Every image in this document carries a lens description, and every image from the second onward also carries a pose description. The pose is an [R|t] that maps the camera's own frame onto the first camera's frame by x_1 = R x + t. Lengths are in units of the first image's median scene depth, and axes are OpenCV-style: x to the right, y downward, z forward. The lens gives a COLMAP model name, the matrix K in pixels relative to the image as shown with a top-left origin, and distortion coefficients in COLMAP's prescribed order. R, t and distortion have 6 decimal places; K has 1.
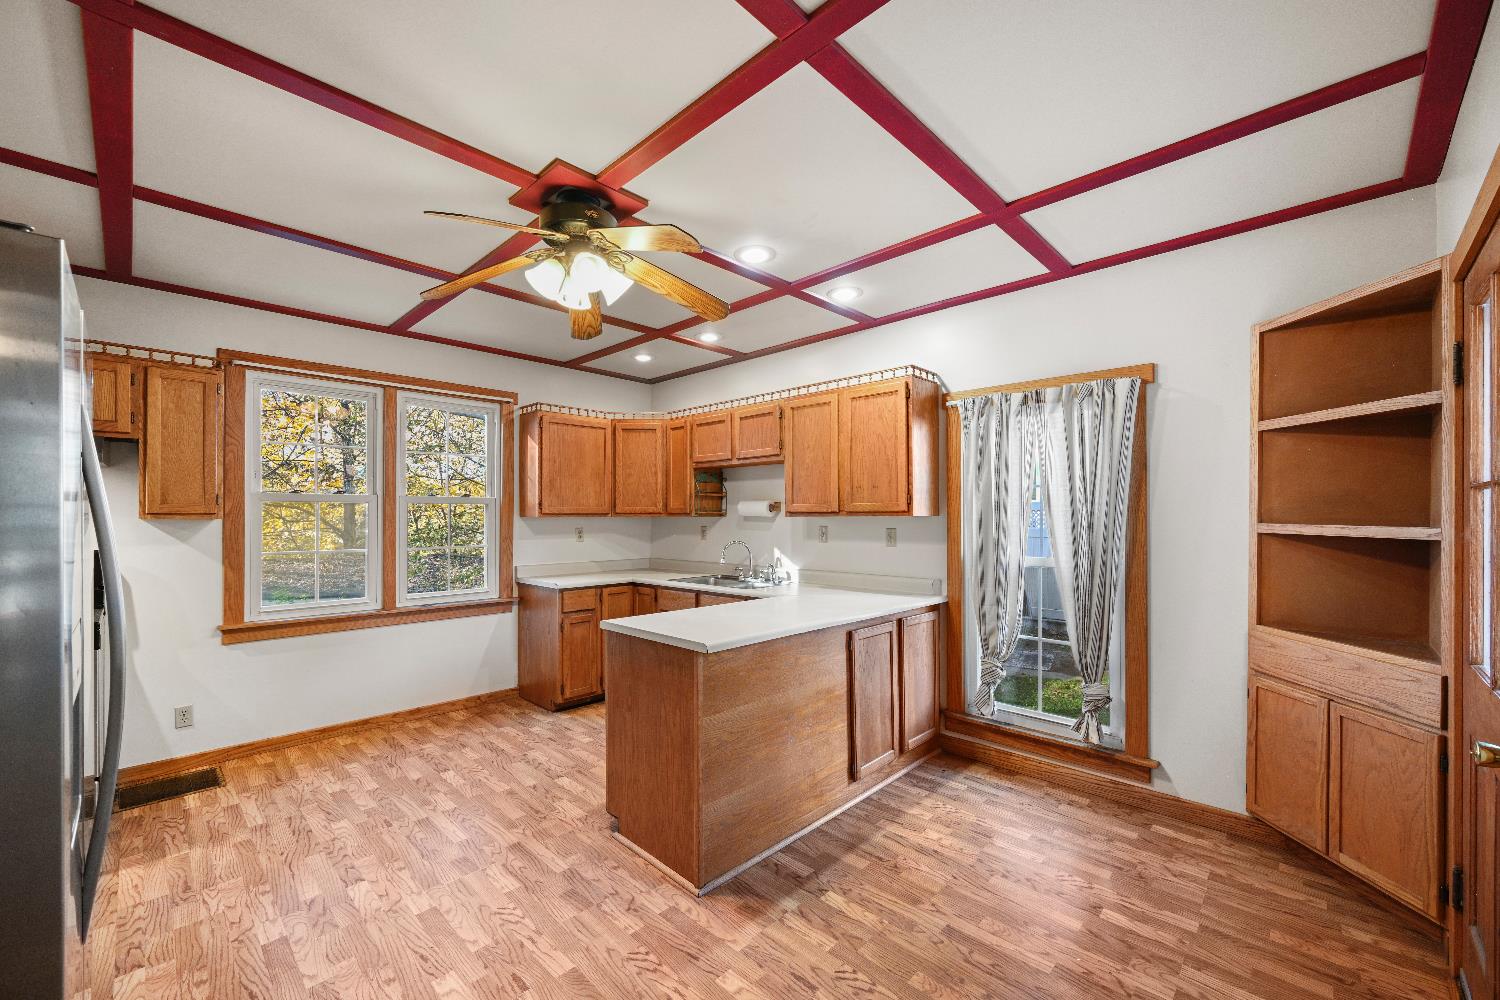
lens RADIAL K [[600.5, 0, 747.6], [0, 600.5, 511.9], [0, 0, 1]] dist [0.000132, -0.000083]
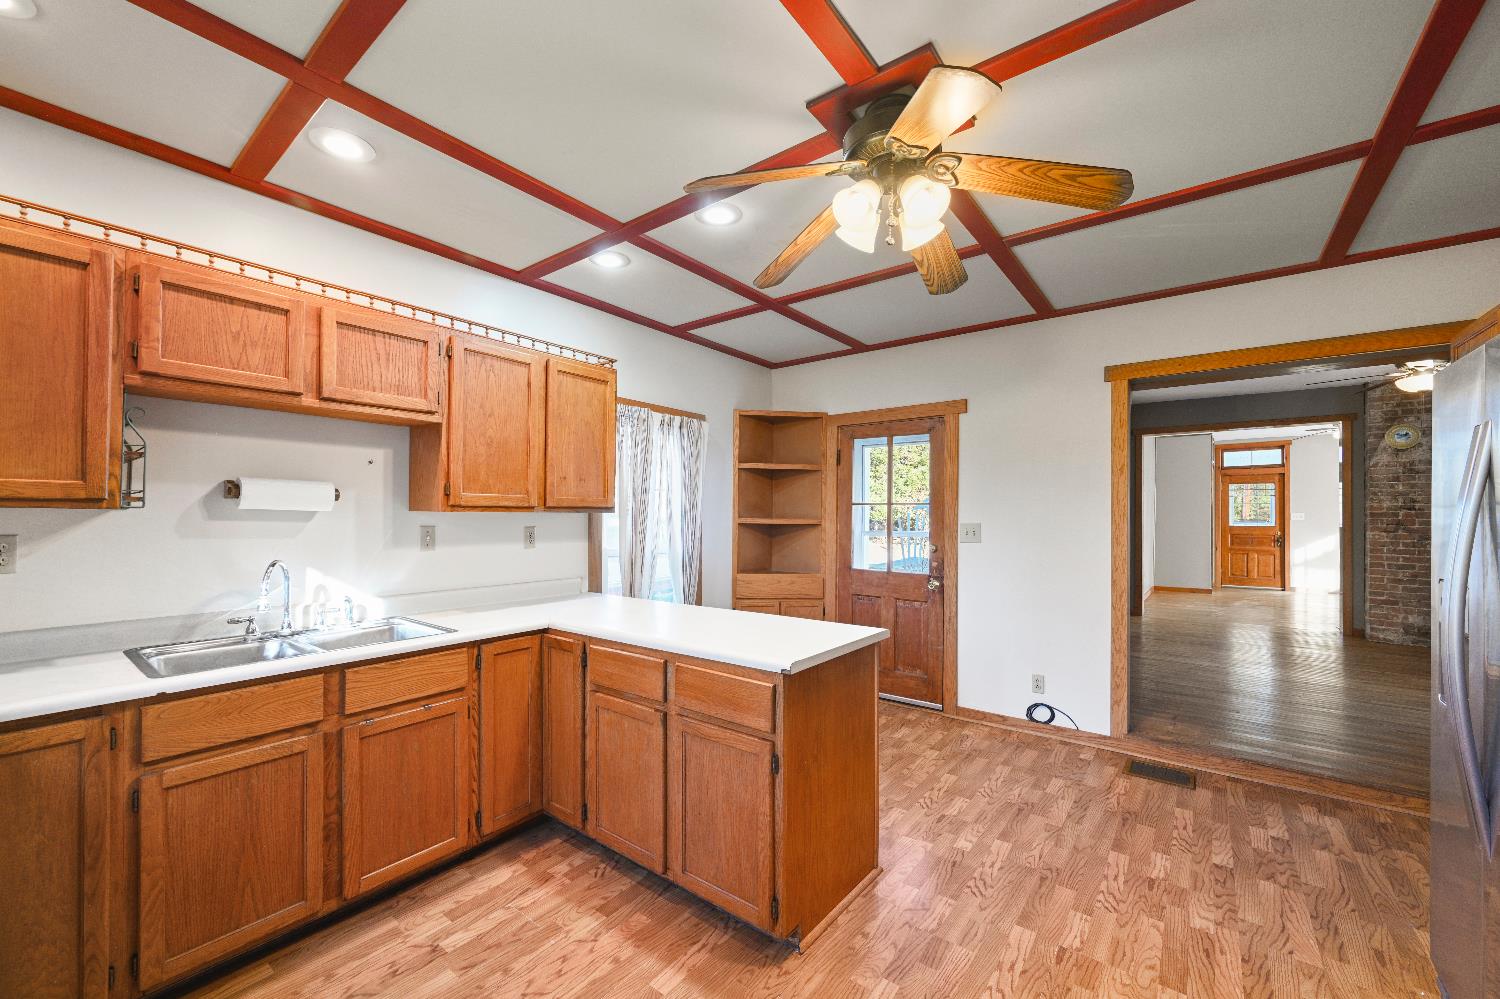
lens RADIAL K [[592.6, 0, 751.3], [0, 592.6, 508.3], [0, 0, 1]] dist [0.000378, 0.000000]
pose [[-0.119993, 0.010671, 0.992717, -0.652235], [-0.012709, 0.999844, -0.012284, 0.008355], [-0.992693, -0.014091, -0.119839, 0.805297]]
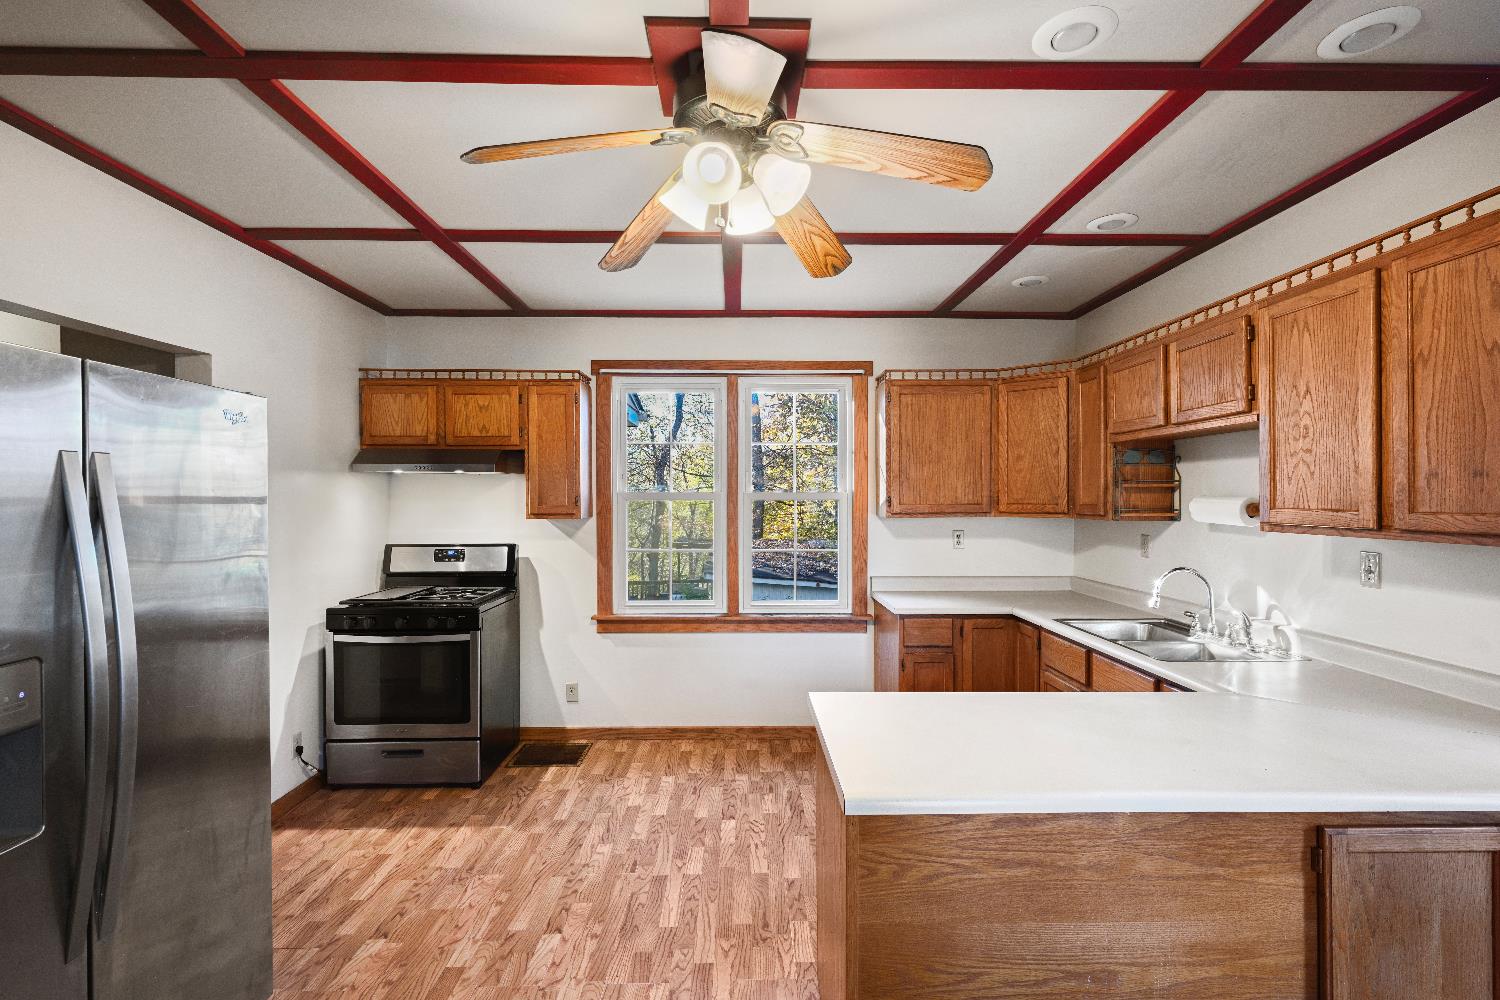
lens RADIAL K [[677.6, 0, 750.0], [0, 677.6, 500.0], [0, 0, 1]] dist [0.000402, 0.000206]
pose [[0.711298, 0.004956, -0.702873, 0.171370], [0.004975, 0.999915, 0.012085, -0.030401], [0.702873, -0.012093, 0.711213, 0.298060]]
